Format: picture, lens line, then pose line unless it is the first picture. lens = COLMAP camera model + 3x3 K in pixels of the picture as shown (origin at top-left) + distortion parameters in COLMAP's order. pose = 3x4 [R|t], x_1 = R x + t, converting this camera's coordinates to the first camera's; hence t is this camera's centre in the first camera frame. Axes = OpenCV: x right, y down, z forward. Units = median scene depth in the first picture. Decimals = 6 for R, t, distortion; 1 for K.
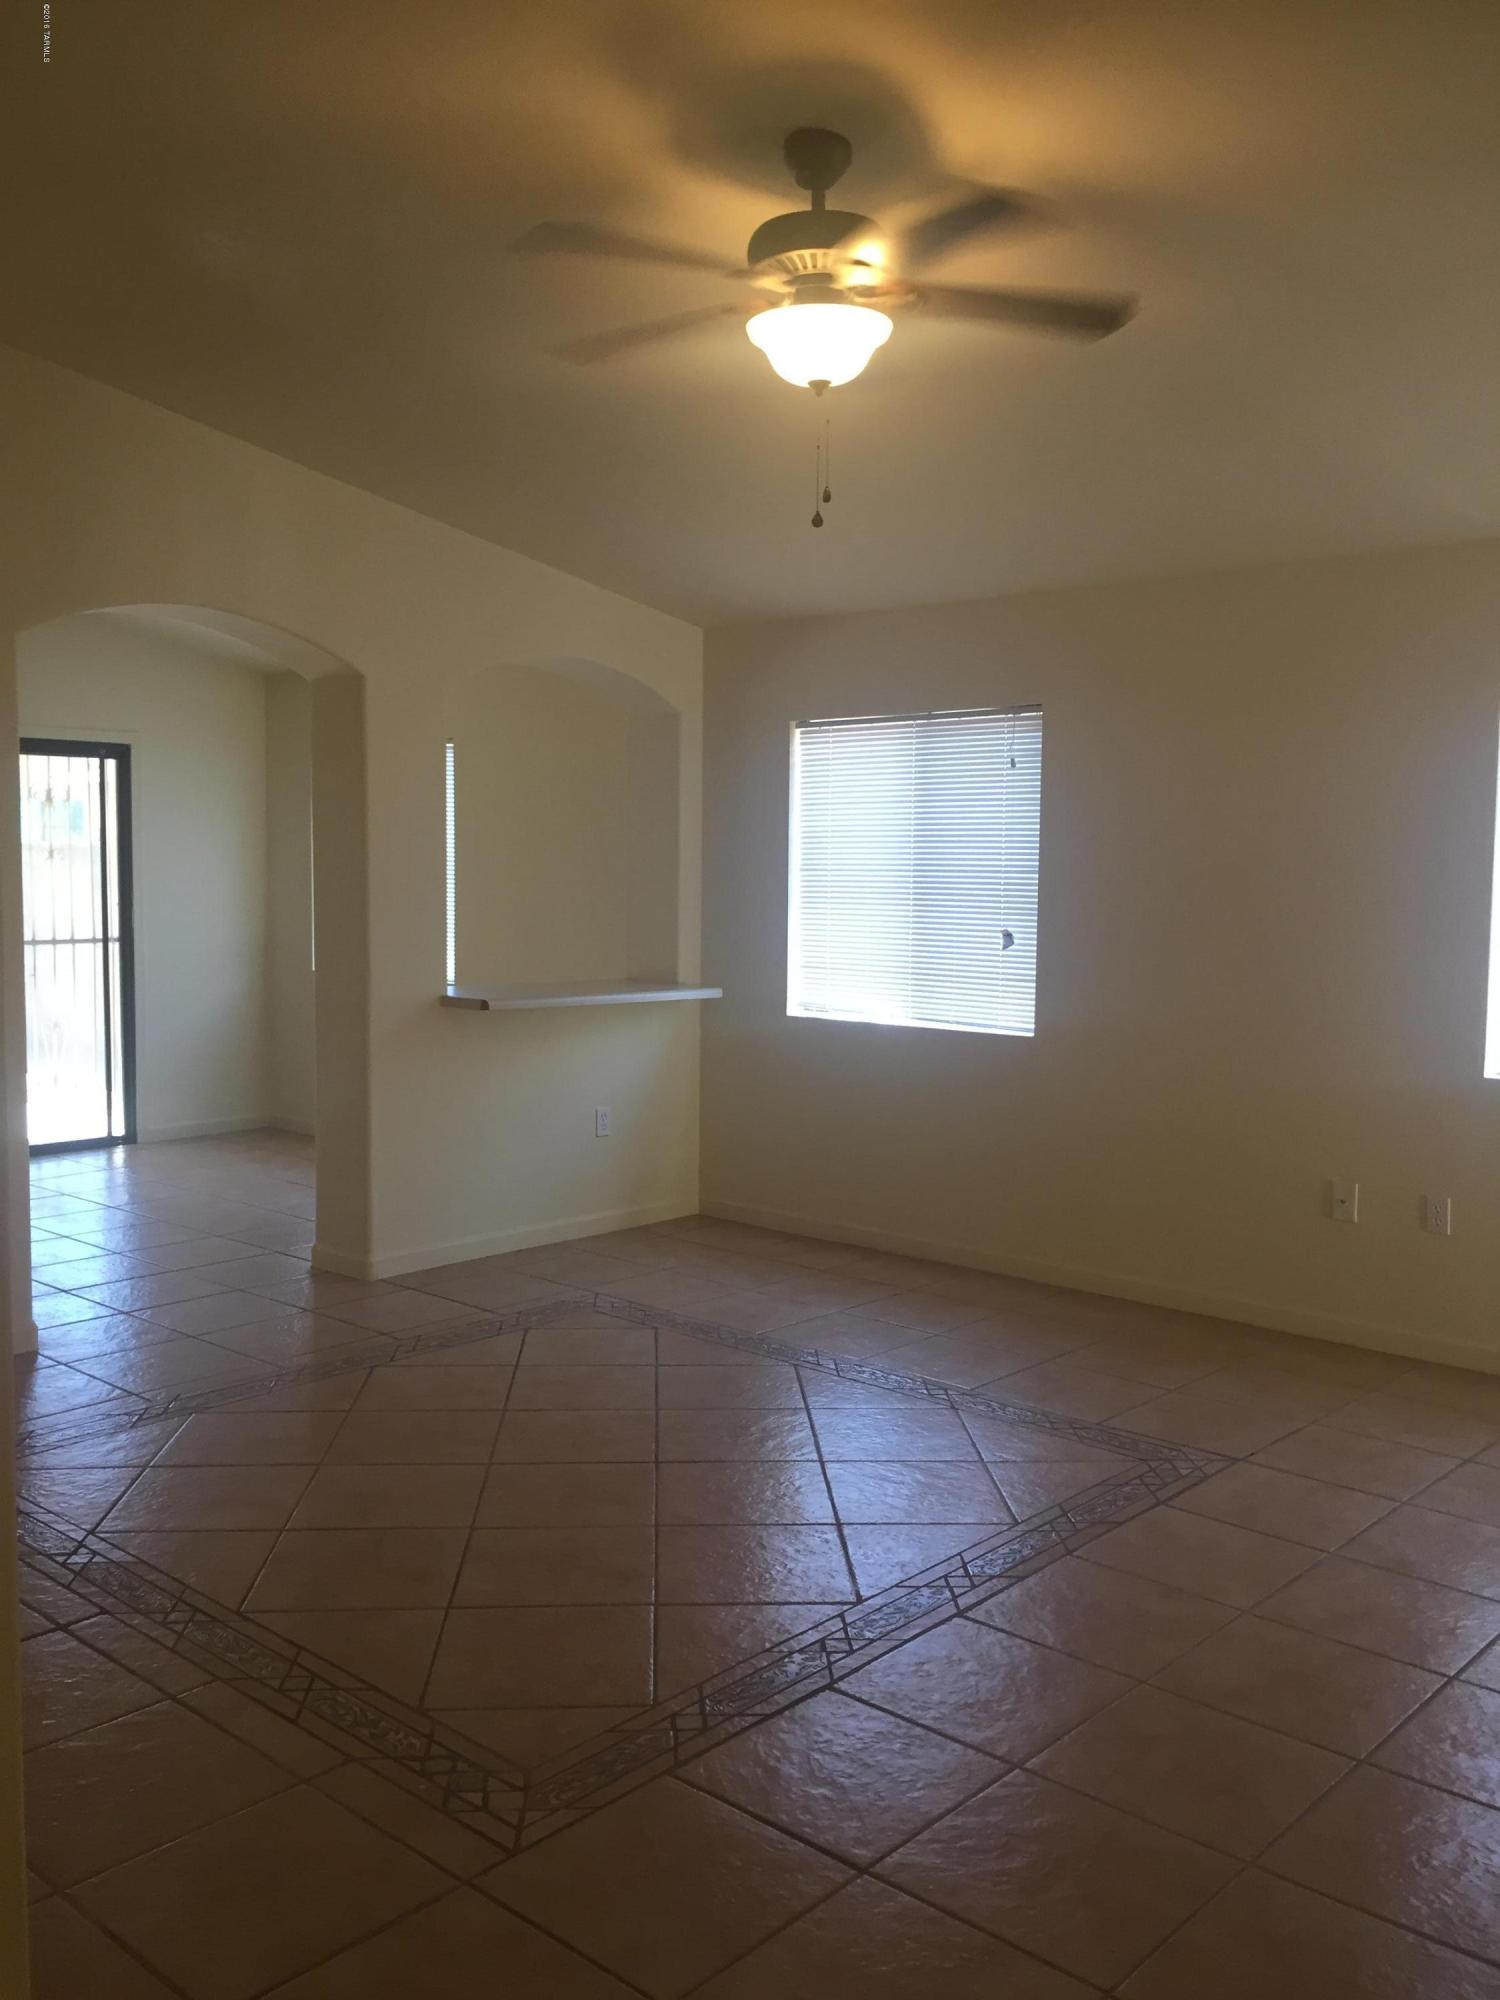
lens RADIAL K [[1721.8, 0, 758.0], [0, 1721.8, 1001.5], [0, 0, 1]] dist [0.085900, -0.134170]
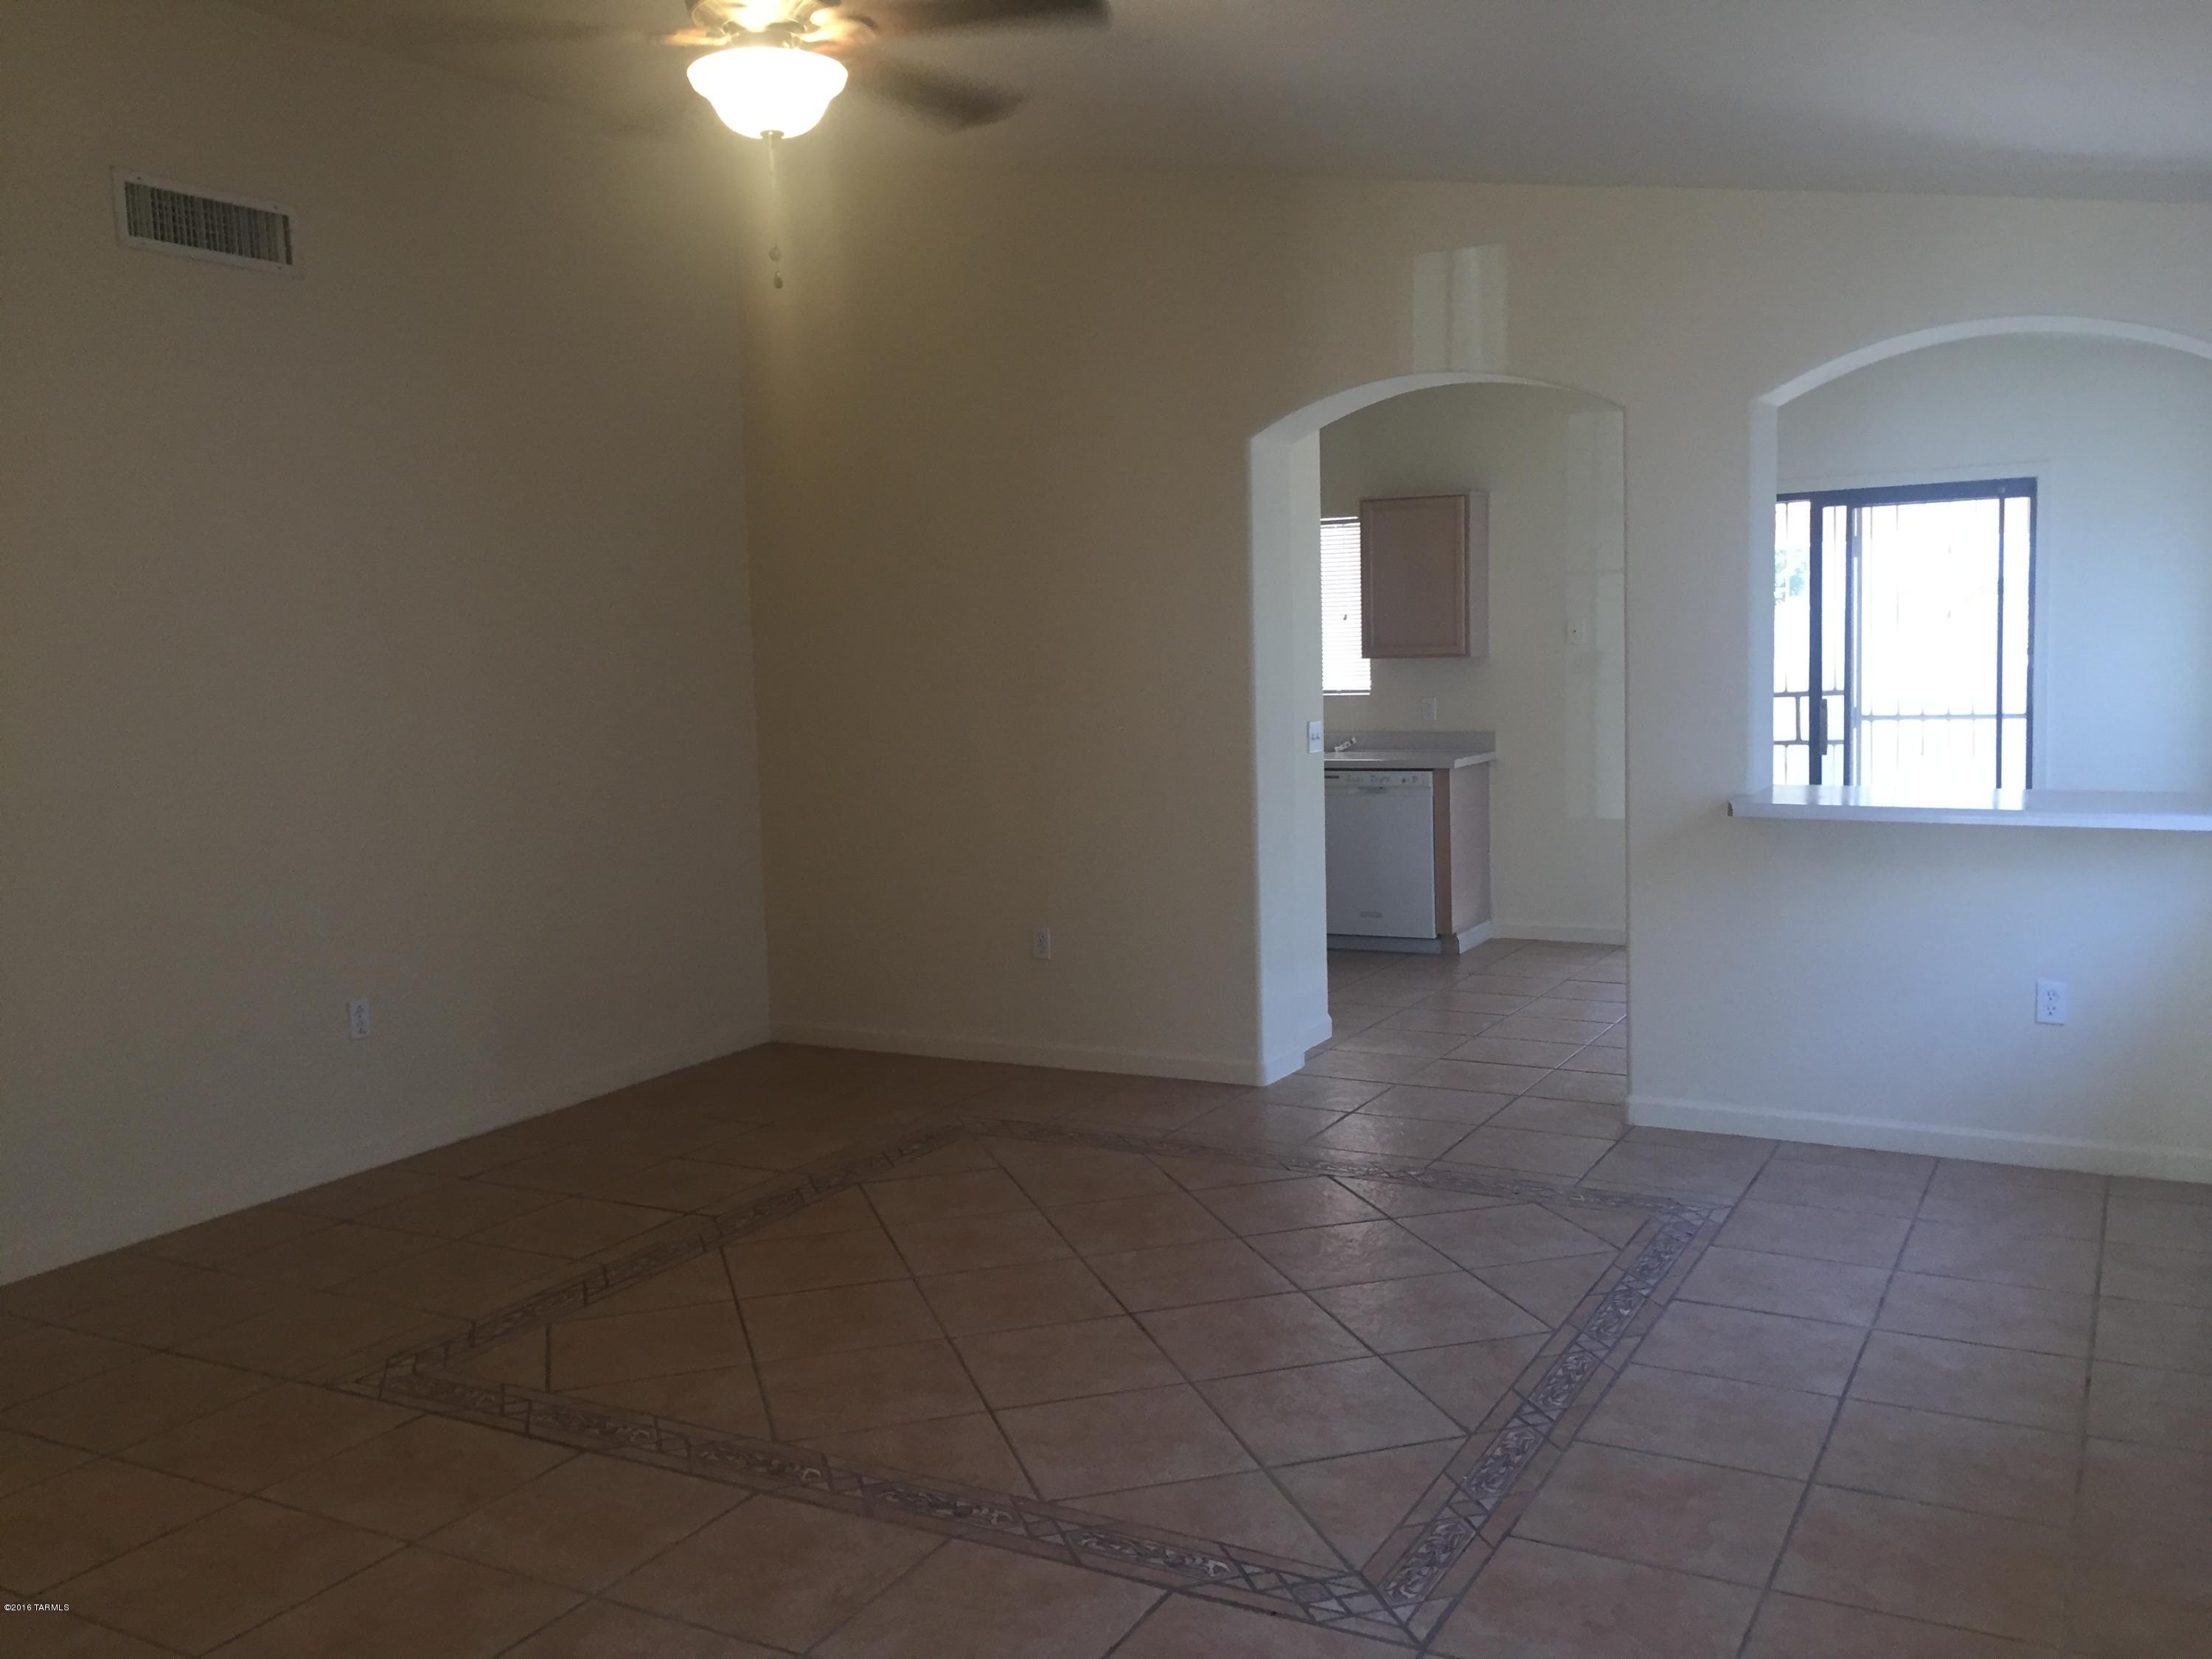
lens RADIAL K [[1904.3, 0, 1099.2], [0, 1904.3, 803.6], [0, 0, 1]] dist [0.085900, -0.134170]
pose [[0.217477, 0.063949, -0.973968, 0.601594], [-0.046259, 0.997405, 0.055159, -0.033816], [0.974969, 0.033059, 0.219871, 0.518702]]
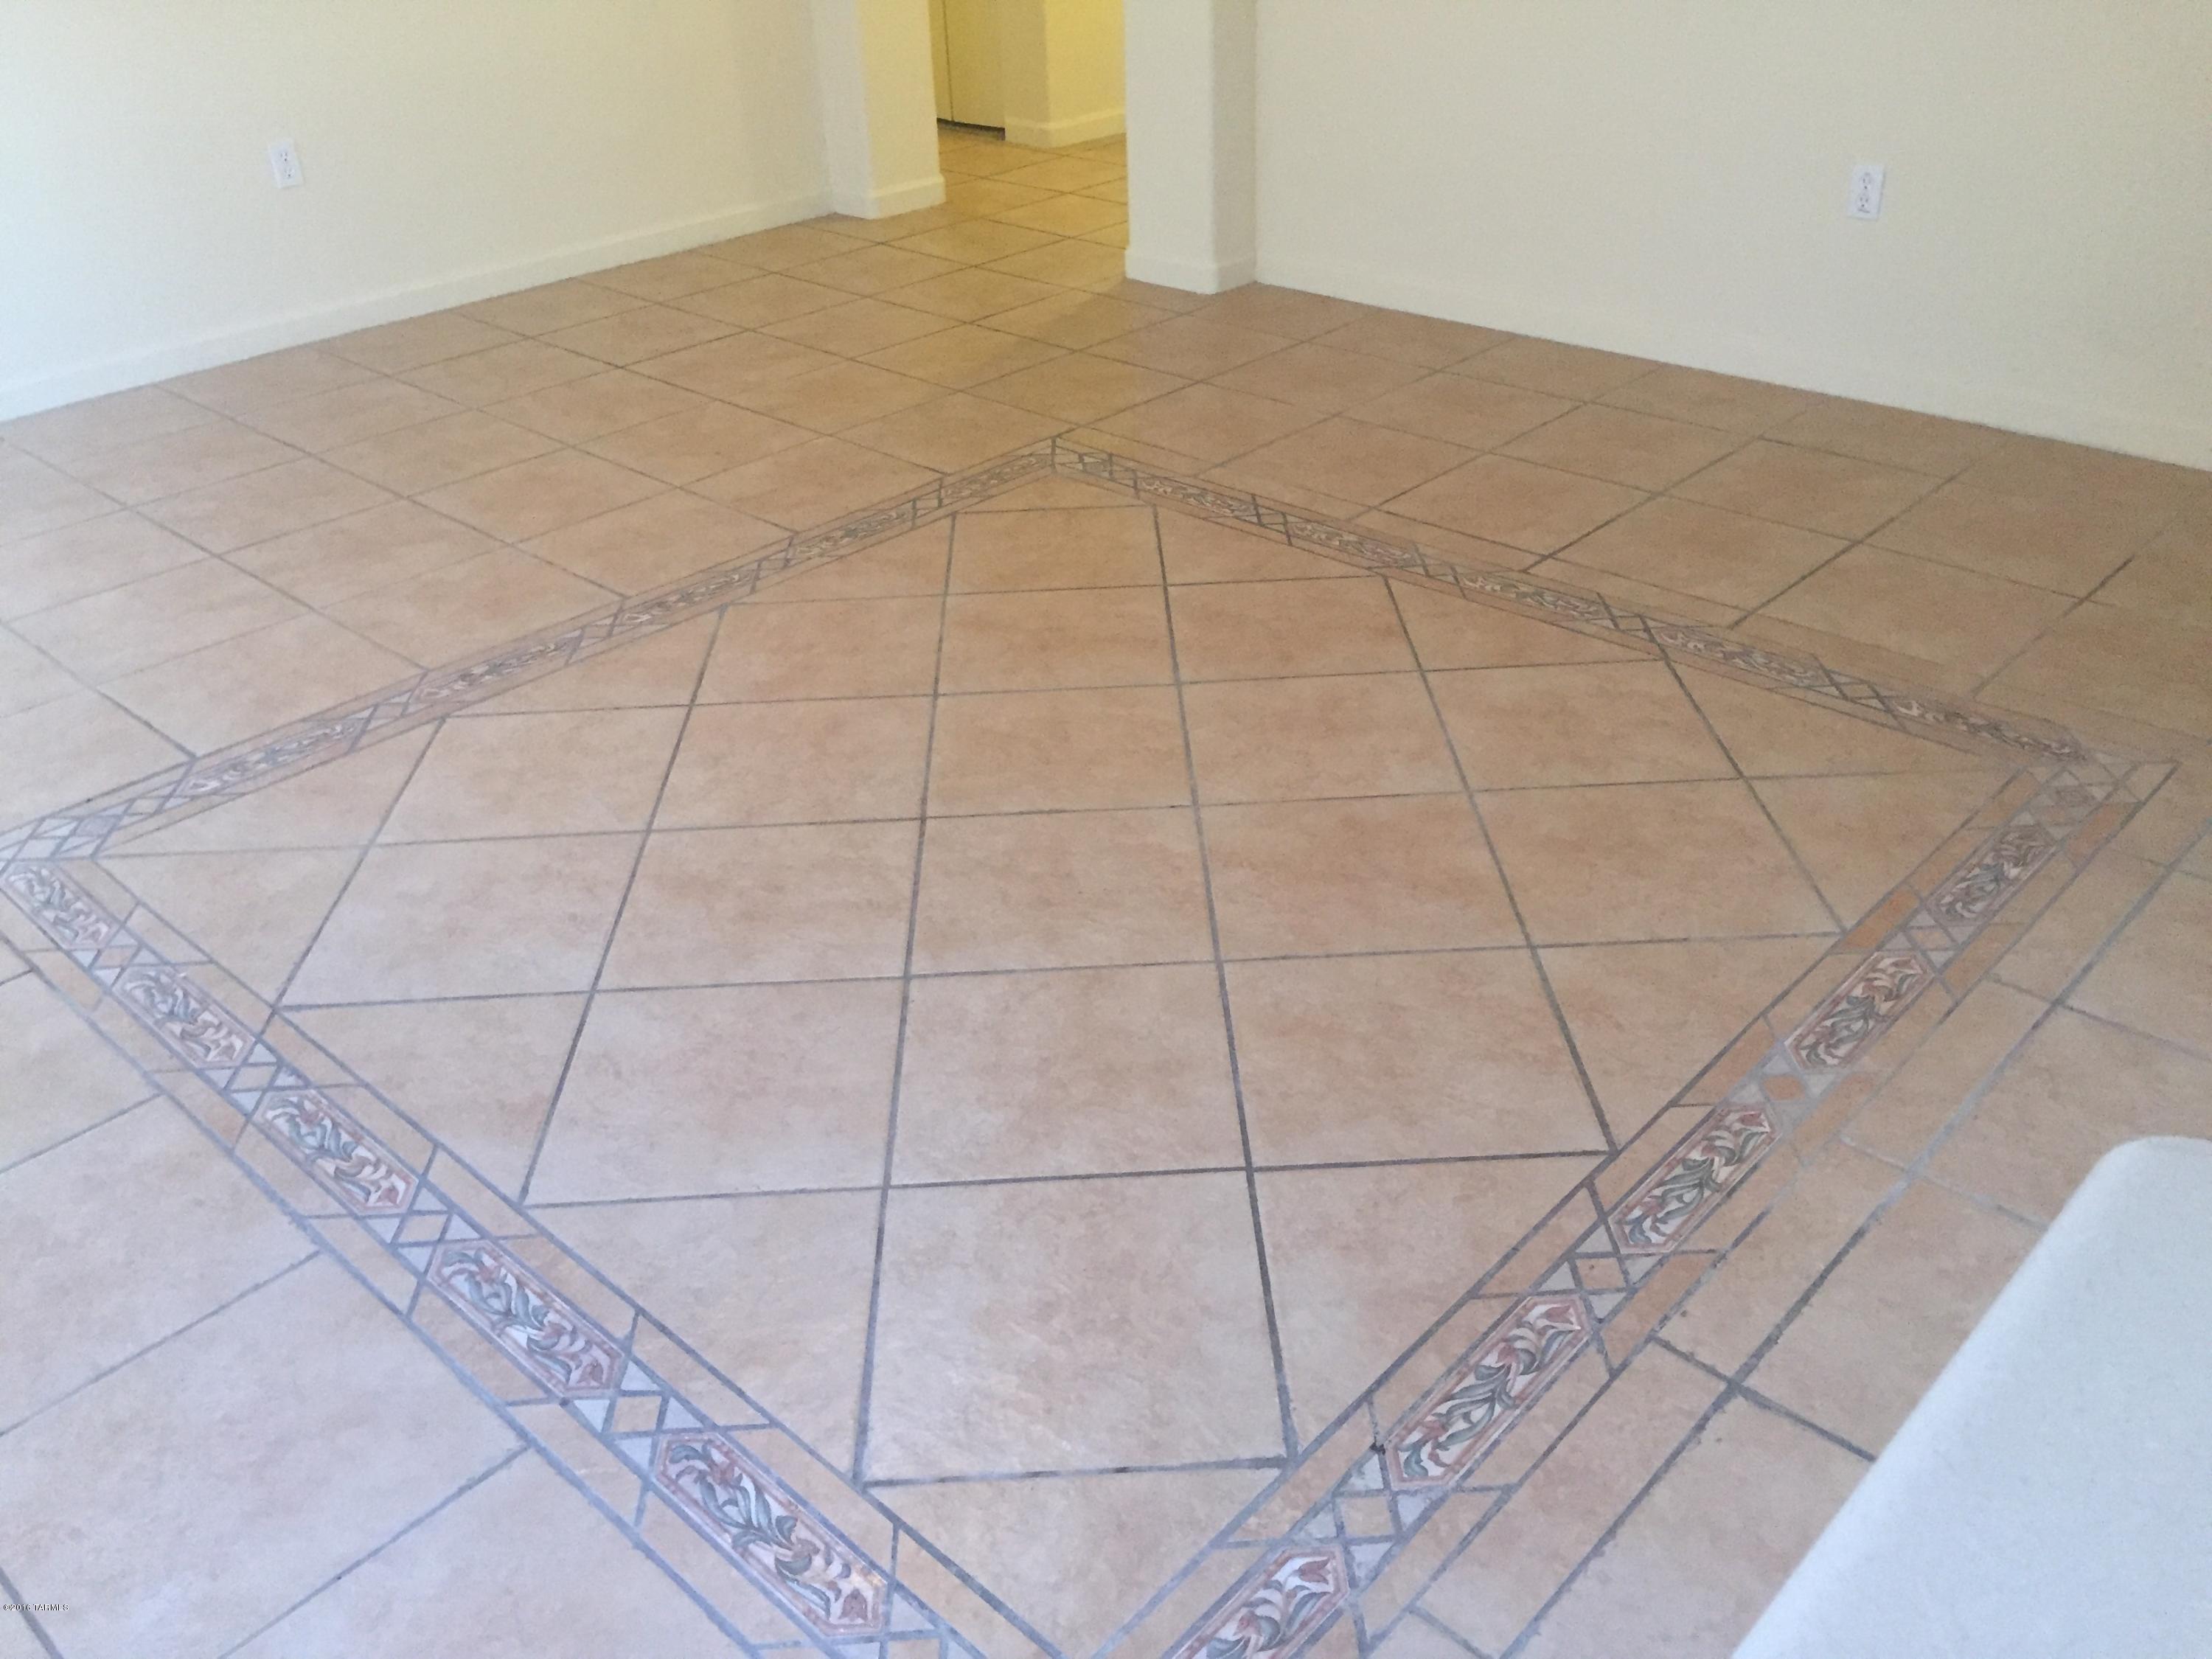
lens RADIAL K [[1872.5, 0, 1095.6], [0, 1872.5, 830.3], [0, 0, 1]] dist [0.078383, -0.124555]
pose [[-0.999321, 0.000699, 0.036842, -0.097583], [0.022127, 0.810883, 0.584789, -0.076703], [-0.029466, 0.585208, -0.810348, 1.045857]]
